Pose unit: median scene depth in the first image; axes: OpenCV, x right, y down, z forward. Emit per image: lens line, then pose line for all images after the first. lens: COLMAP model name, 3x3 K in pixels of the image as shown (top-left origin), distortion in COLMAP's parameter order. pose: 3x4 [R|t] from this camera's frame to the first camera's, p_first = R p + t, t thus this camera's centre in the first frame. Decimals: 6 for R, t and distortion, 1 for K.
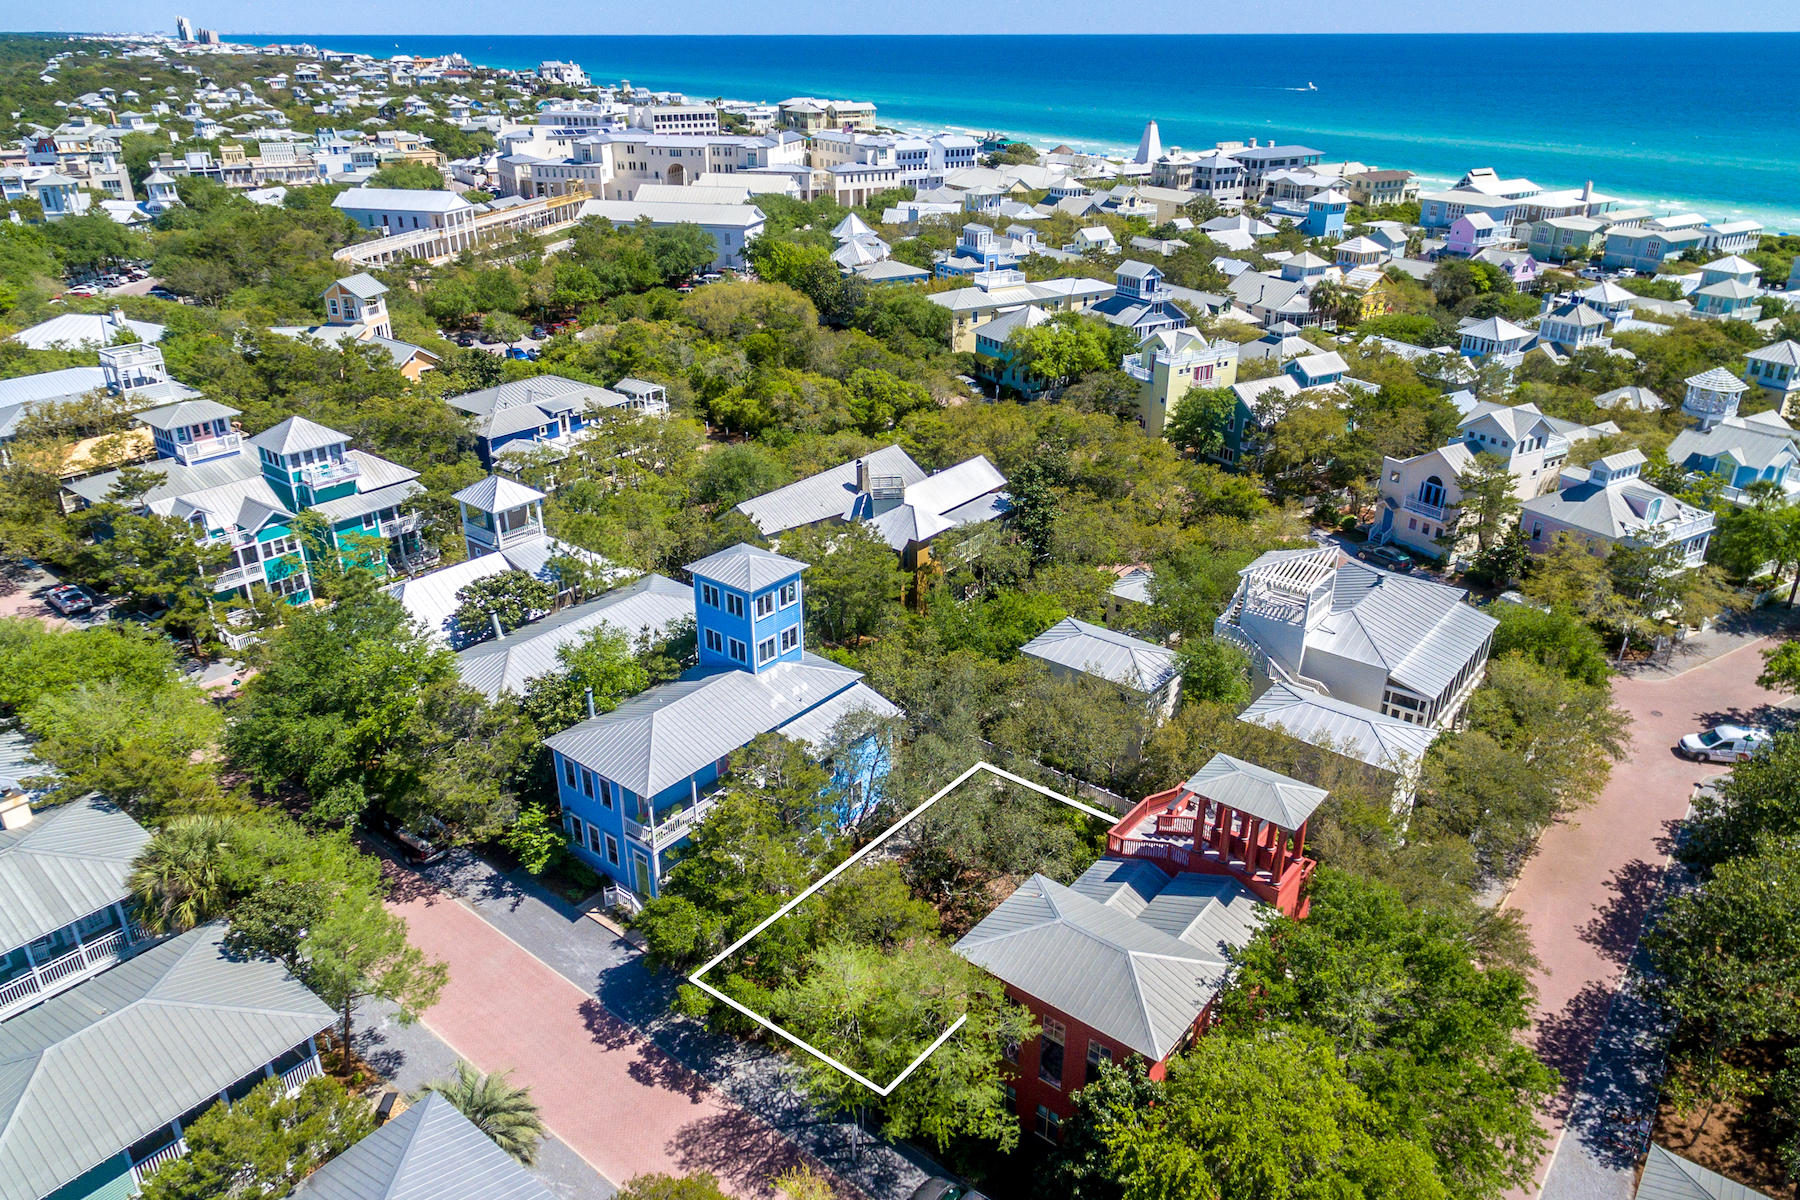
lens RADIAL K [[1200.6, 0, 890.3], [0, 1200.6, 603.0], [0, 0, 1]] dist [0.003859, 0.002977]
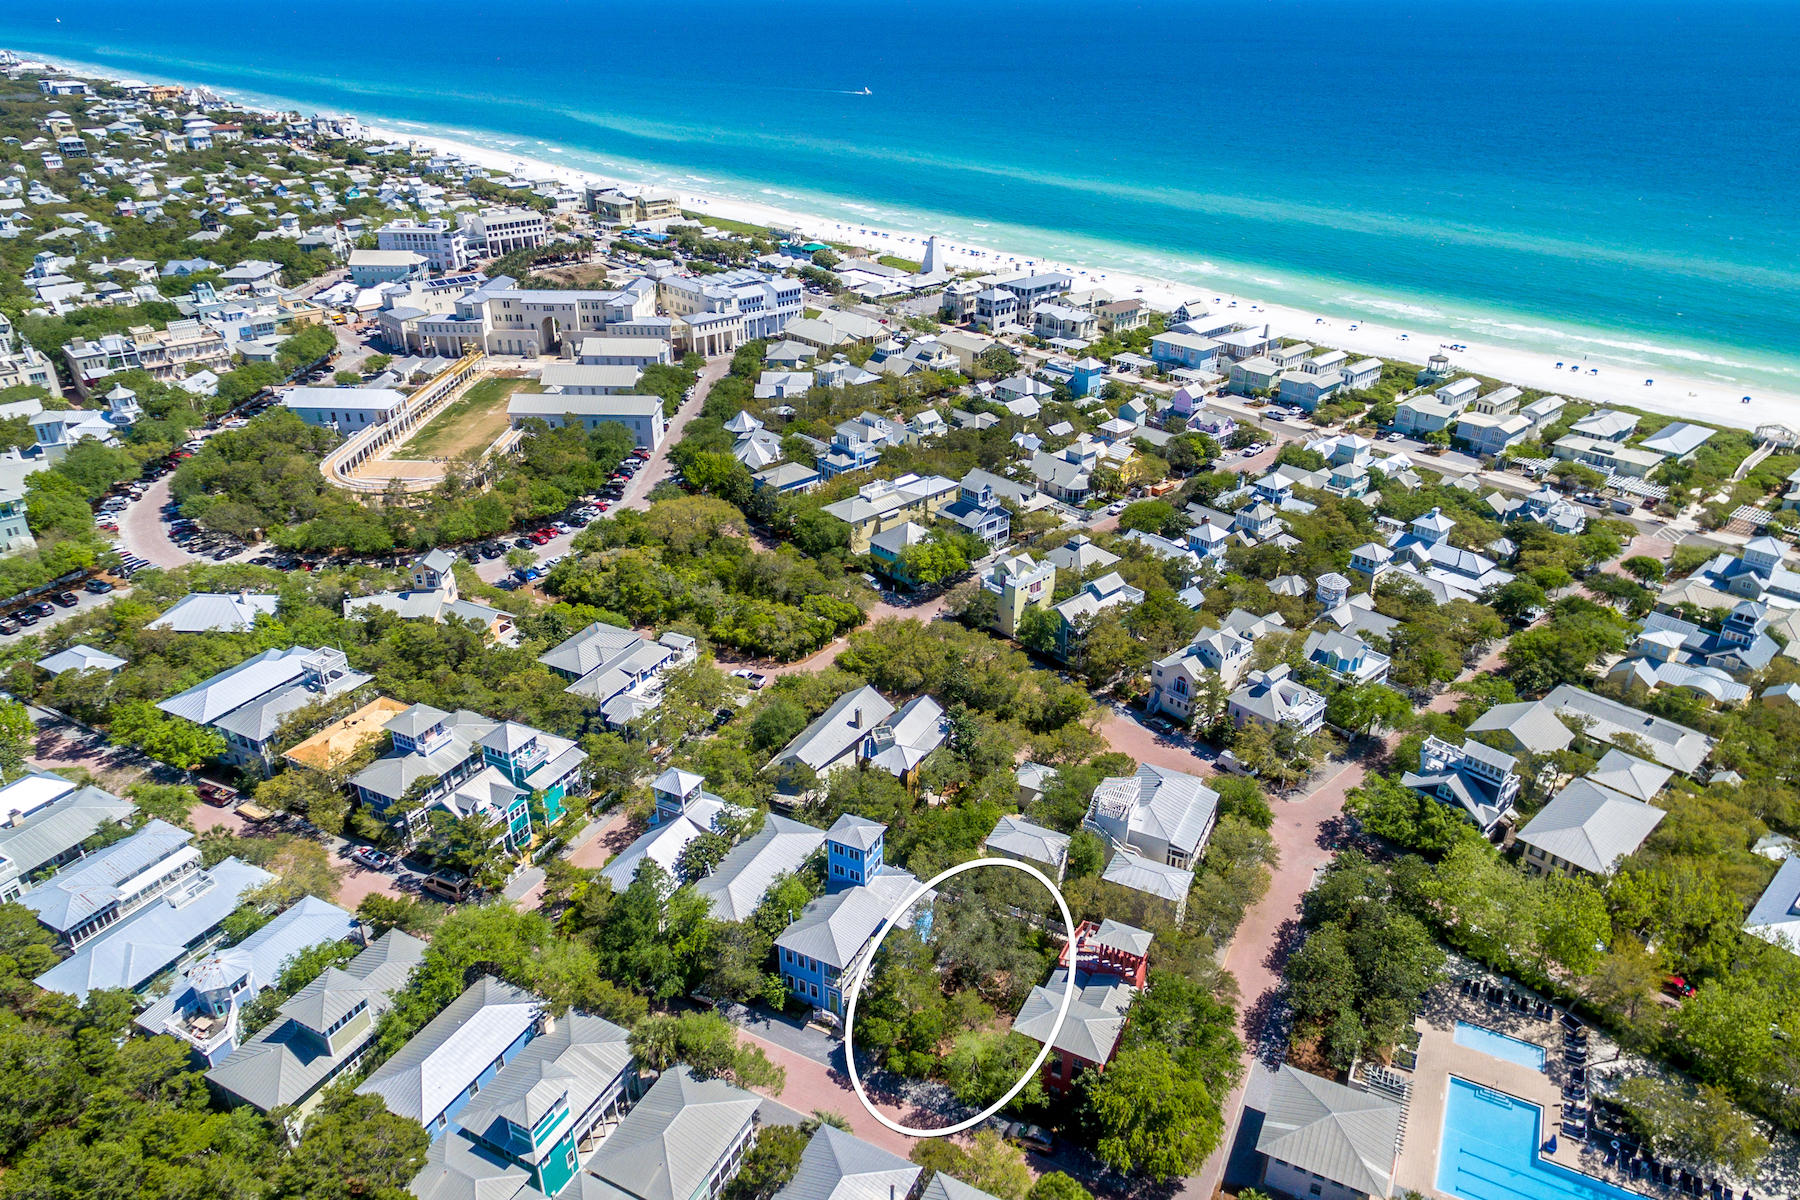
lens RADIAL K [[1200.6, 0, 890.3], [0, 1200.6, 603.0], [0, 0, 1]] dist [0.003859, 0.002977]
pose [[0.978915, -0.090841, 0.182957, -0.262184], [0.083358, 0.995353, 0.048200, -0.331437], [-0.186485, -0.031933, 0.981939, -0.612756]]
